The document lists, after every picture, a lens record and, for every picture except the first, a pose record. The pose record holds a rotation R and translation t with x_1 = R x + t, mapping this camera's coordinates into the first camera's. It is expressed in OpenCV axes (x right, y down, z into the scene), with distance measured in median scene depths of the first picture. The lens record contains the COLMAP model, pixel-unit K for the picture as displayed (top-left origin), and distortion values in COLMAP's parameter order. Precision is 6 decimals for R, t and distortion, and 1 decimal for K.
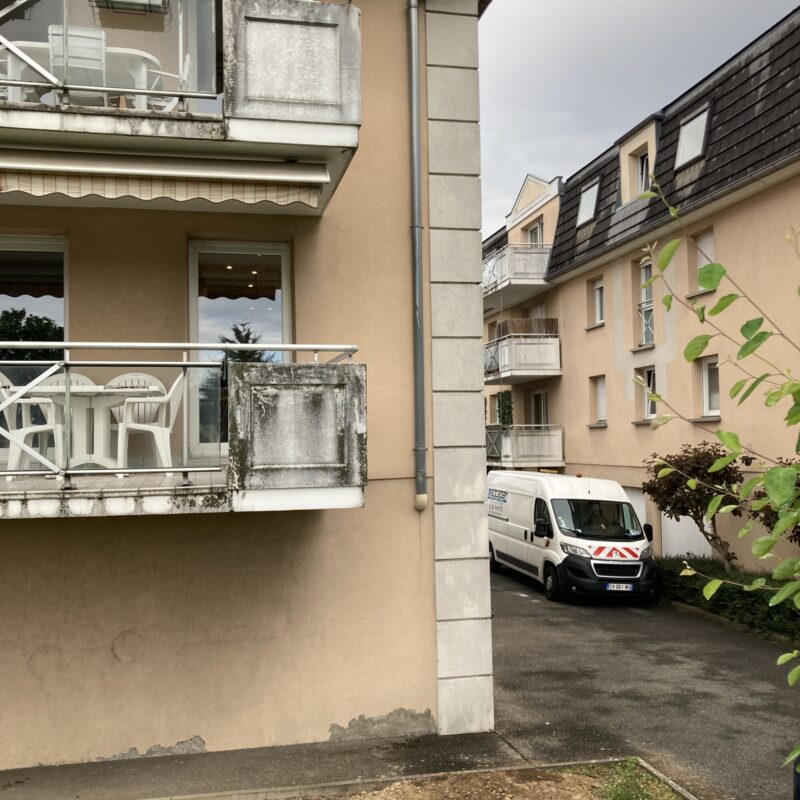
lens RADIAL K [[899.0, 0, 400.1], [0, 899.0, 399.8], [0, 0, 1]] dist [0.043398, 0.000000]
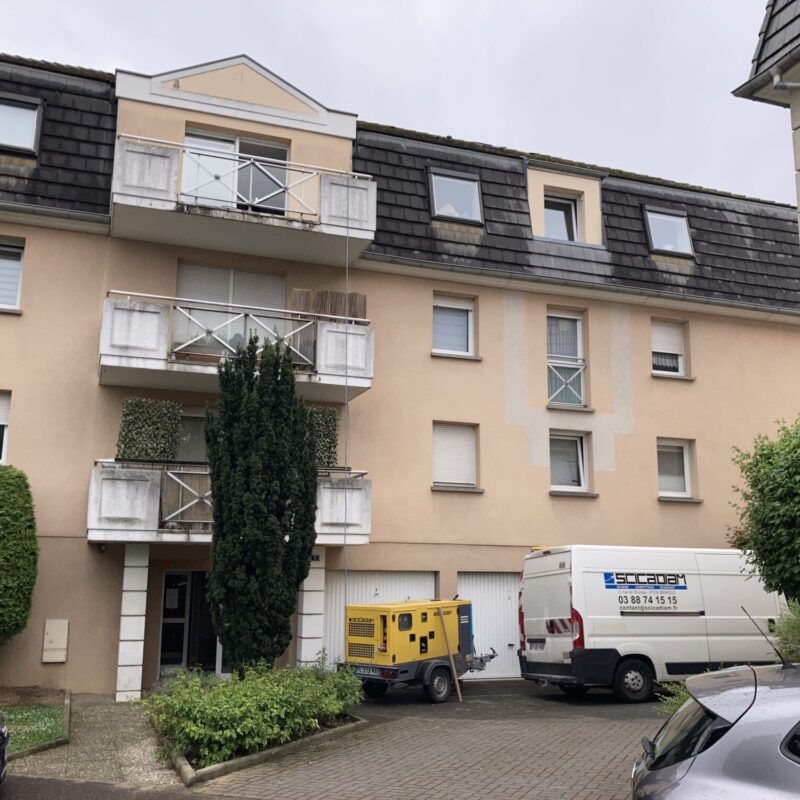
lens RADIAL K [[899.0, 0, 399.6], [0, 899.0, 402.1], [0, 0, 1]] dist [0.043398, 0.000000]
pose [[-0.139173, 0.211886, 0.967334, -0.604924], [-0.061203, 0.973133, -0.221962, 0.154152], [-0.988375, -0.090095, -0.122465, 1.423676]]
